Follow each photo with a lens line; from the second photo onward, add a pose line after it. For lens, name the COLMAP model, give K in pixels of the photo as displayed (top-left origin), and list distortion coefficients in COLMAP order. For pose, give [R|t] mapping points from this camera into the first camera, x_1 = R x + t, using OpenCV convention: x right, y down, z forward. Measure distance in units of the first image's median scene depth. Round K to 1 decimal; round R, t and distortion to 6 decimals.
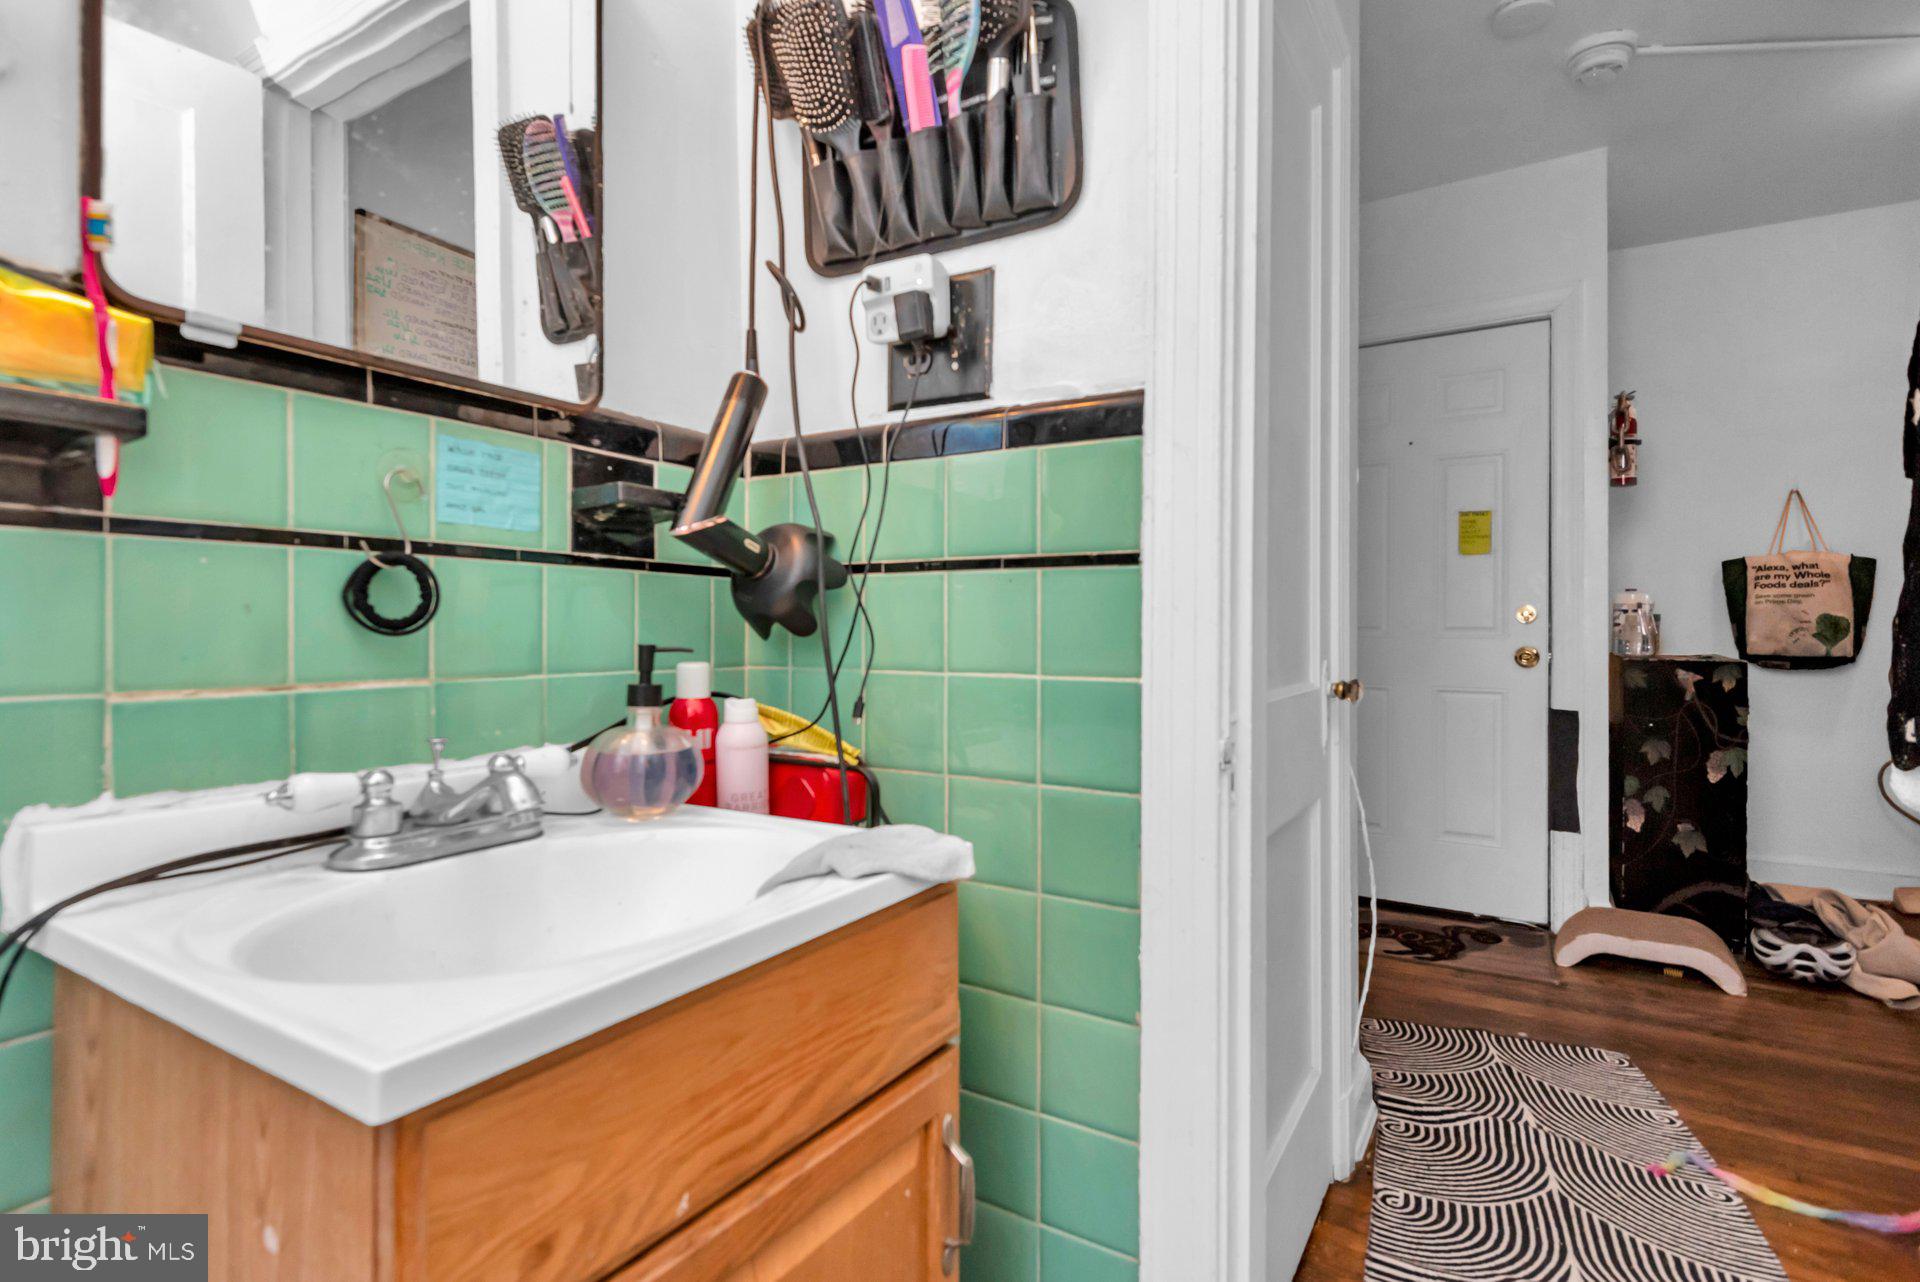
lens RADIAL K [[932.0, 0, 960.3], [0, 932.0, 629.8], [0, 0, 1]] dist [0.003322, -0.000899]
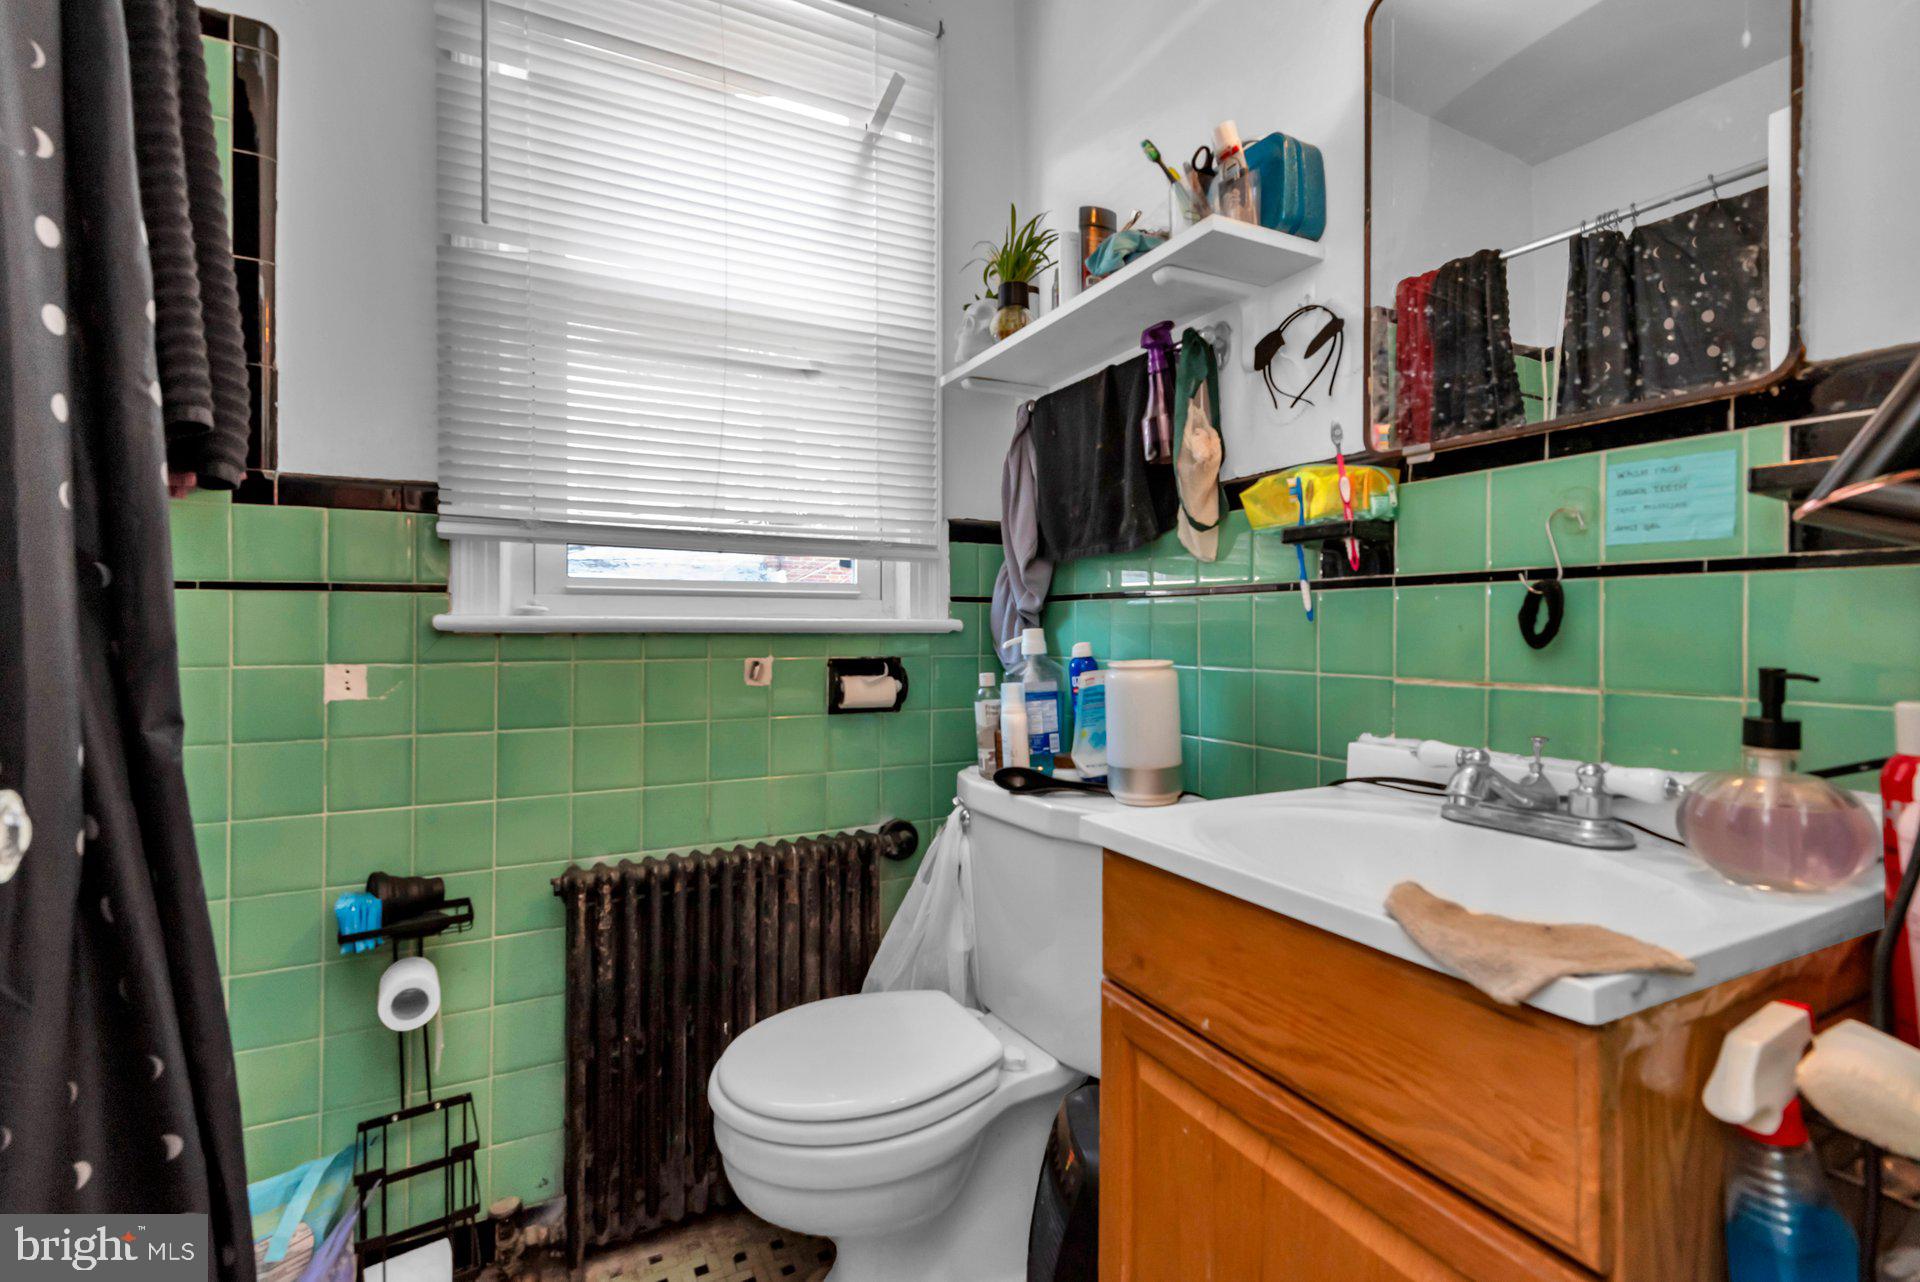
lens RADIAL K [[861.1, 0, 933.4], [0, 861.1, 626.3], [0, 0, 1]] dist [0.016069, -0.000113]
pose [[-0.537795, -0.005644, -0.843057, 0.744187], [-0.005922, 0.999978, -0.002916, -0.014599], [0.843055, 0.003425, -0.537817, 0.911174]]
